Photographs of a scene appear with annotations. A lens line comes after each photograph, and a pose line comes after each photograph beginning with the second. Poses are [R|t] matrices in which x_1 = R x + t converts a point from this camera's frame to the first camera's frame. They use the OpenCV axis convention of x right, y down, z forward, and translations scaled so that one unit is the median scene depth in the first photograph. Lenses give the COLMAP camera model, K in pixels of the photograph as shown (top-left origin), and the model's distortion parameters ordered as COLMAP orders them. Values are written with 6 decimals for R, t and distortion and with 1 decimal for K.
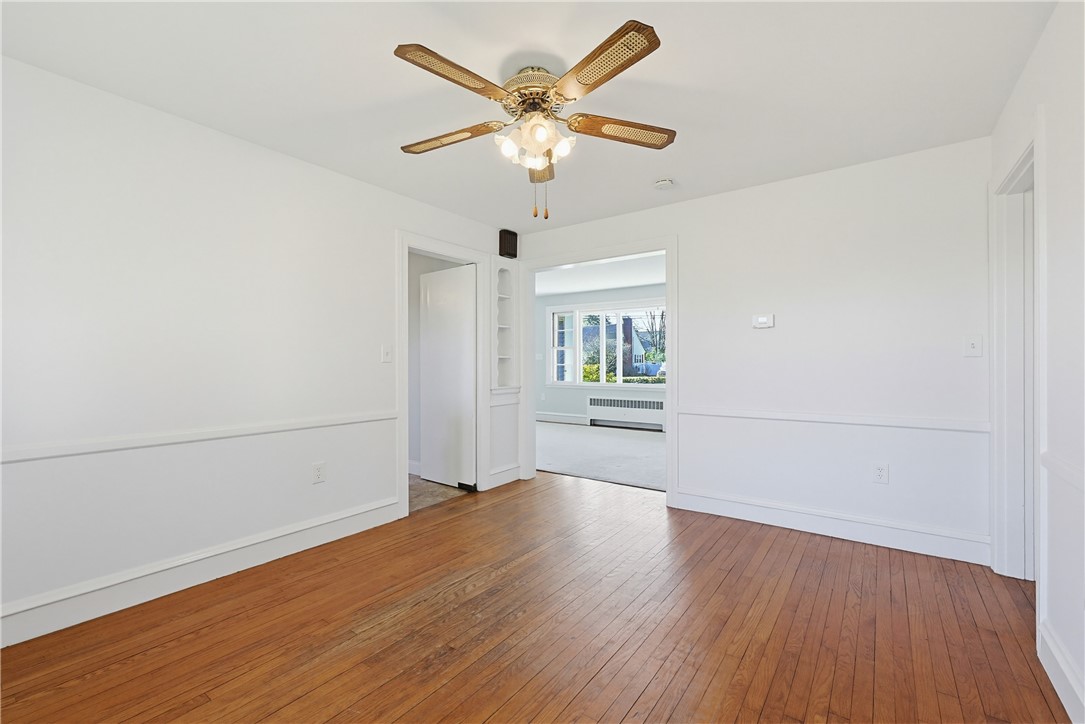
lens RADIAL K [[464.1, 0, 543.0], [0, 464.1, 364.4], [0, 0, 1]] dist [0.002152, 0.000139]
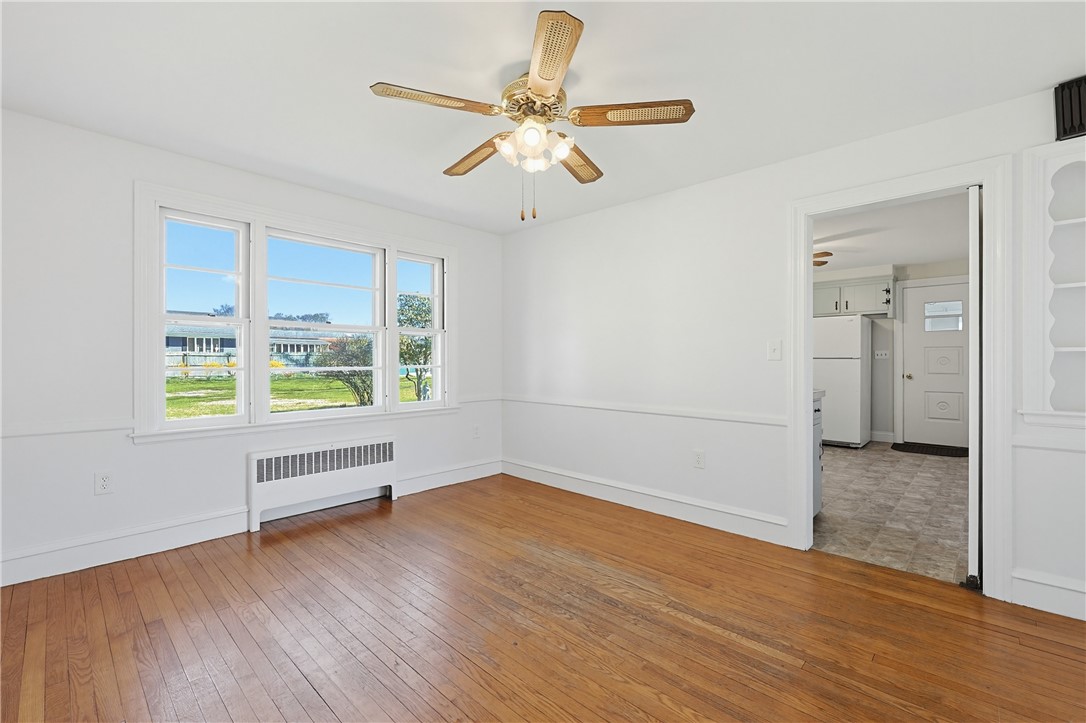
lens RADIAL K [[464.5, 0, 543.5], [0, 464.5, 363.9], [0, 0, 1]] dist [0.002152, 0.000139]
pose [[-0.133651, 0.009904, -0.990979, 0.843768], [-0.001167, 0.999948, 0.010151, -0.007242], [0.991028, 0.002513, -0.133633, 0.983195]]
